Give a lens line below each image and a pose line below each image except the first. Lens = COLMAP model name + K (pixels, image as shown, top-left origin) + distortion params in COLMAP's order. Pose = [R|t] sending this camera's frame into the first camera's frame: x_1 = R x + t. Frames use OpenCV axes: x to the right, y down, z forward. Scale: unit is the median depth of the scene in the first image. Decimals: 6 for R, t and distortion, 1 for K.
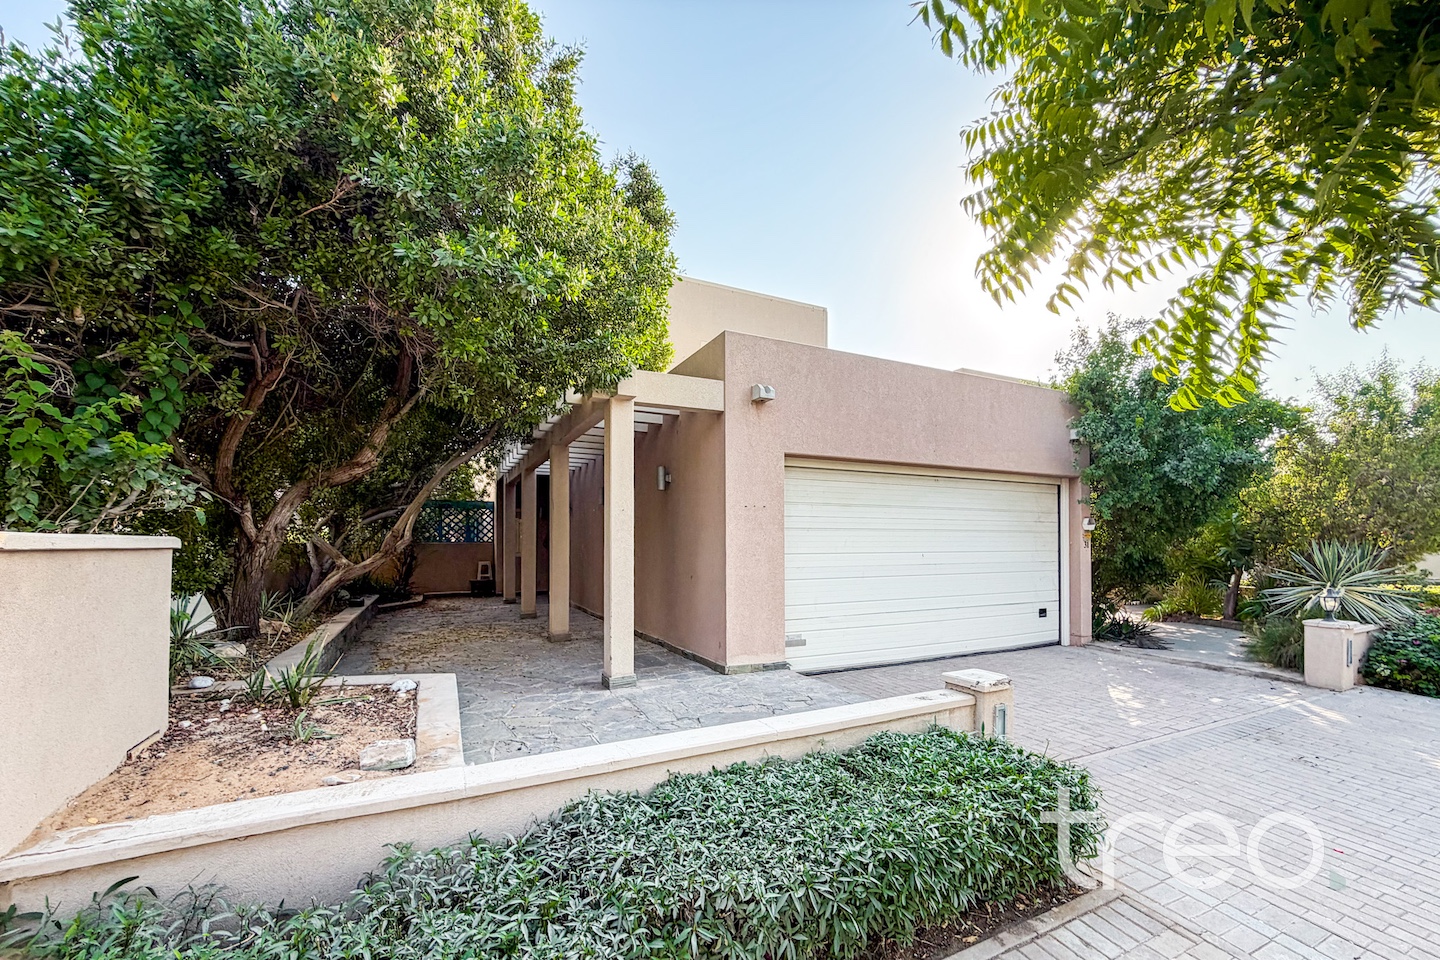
lens RADIAL K [[579.3, 0, 693.4], [0, 579.3, 528.7], [0, 0, 1]] dist [-0.000240, 0.000153]
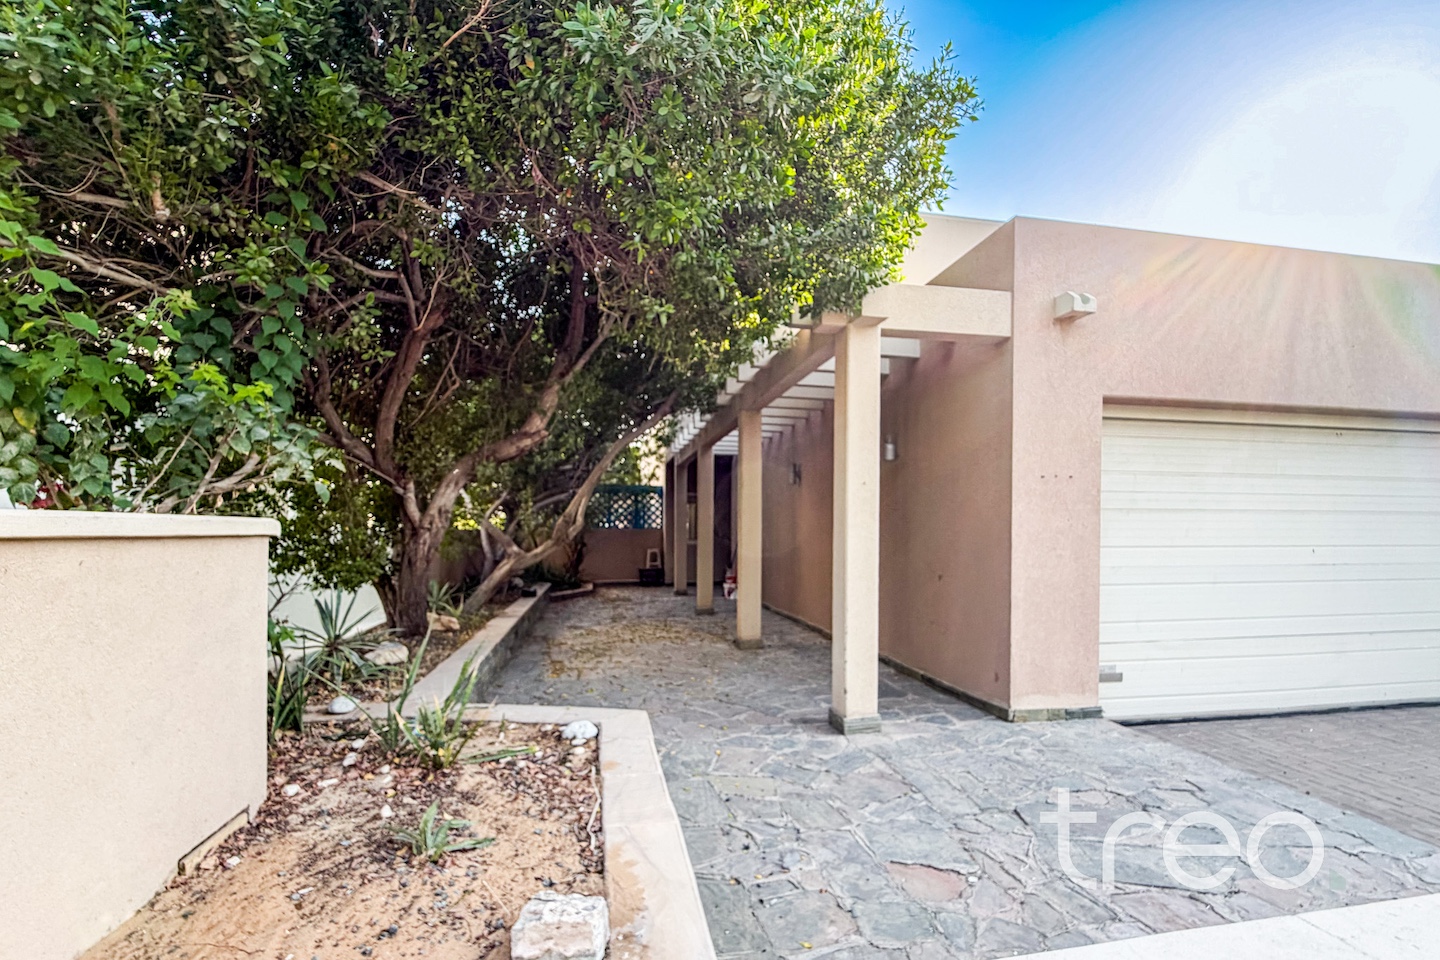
lens RADIAL K [[590.3, 0, 717.4], [0, 590.3, 519.9], [0, 0, 1]] dist [0.000386, 0.000025]
pose [[0.975036, -0.000055, -0.222046, -0.131095], [0.001763, 0.999970, 0.007497, 0.006361], [0.222039, -0.007701, 0.975007, 0.248774]]
